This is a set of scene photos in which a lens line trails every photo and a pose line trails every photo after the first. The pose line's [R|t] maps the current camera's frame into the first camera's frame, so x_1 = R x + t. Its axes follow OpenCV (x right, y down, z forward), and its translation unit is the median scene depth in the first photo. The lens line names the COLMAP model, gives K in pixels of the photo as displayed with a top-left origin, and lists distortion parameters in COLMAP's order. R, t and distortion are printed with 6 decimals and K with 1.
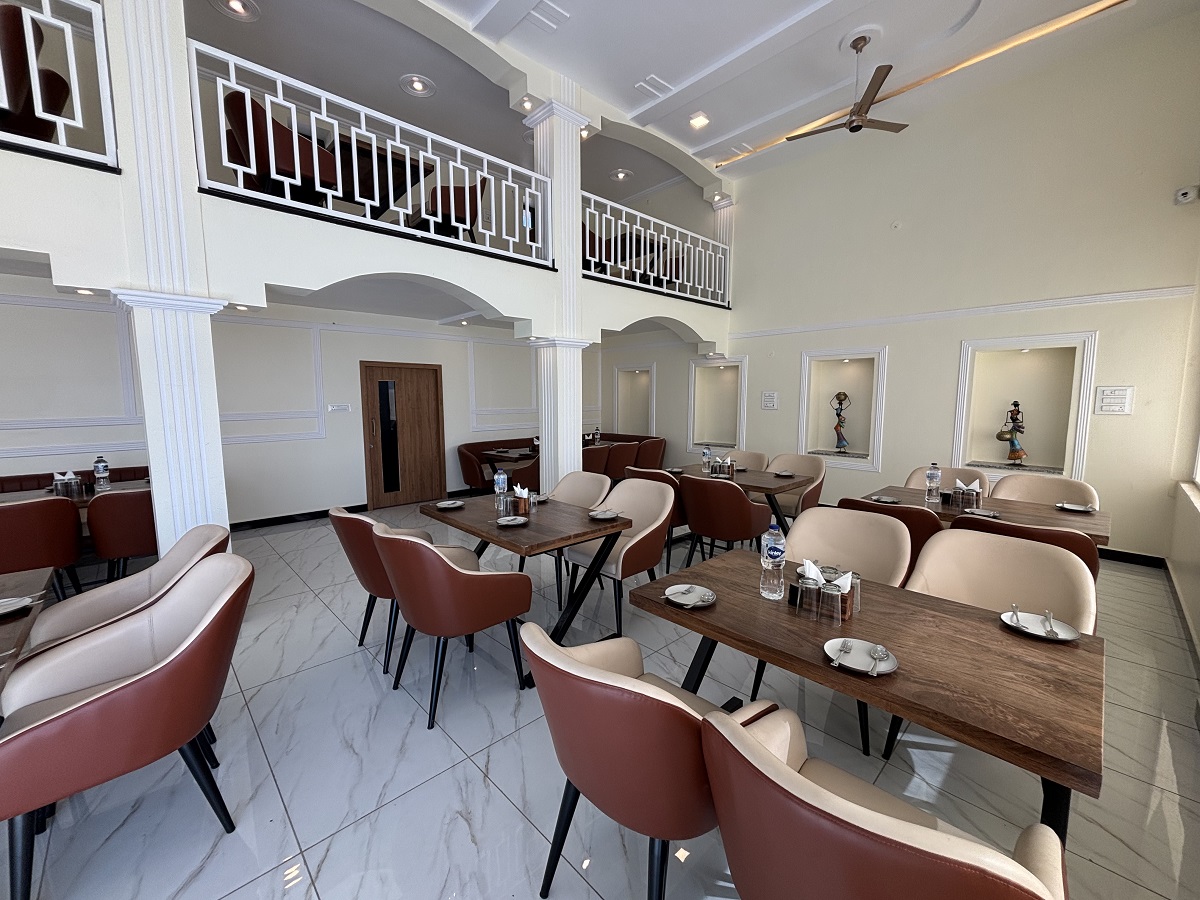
lens RADIAL K [[477.8, 0, 600.0], [0, 477.8, 450.0], [0, 0, 1]] dist [0.001595, 0.000056]
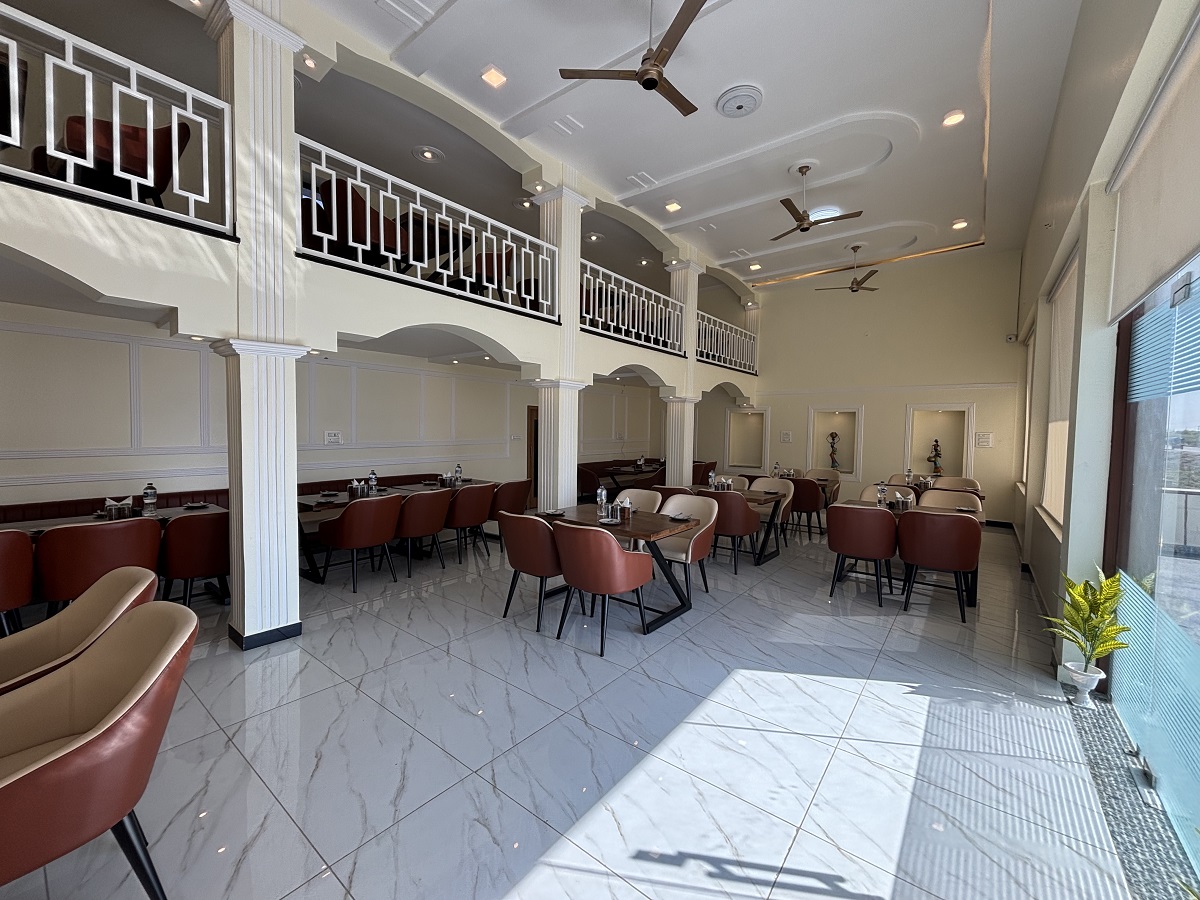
lens RADIAL K [[490.3, 0, 600.0], [0, 490.3, 450.0], [0, 0, 1]] dist [-0.008756, 0.000010]
pose [[0.989182, 0.009458, 0.146386, -0.200843], [0.002291, 0.996802, -0.079884, 0.025600], [-0.146673, 0.079355, 0.985997, -0.189321]]
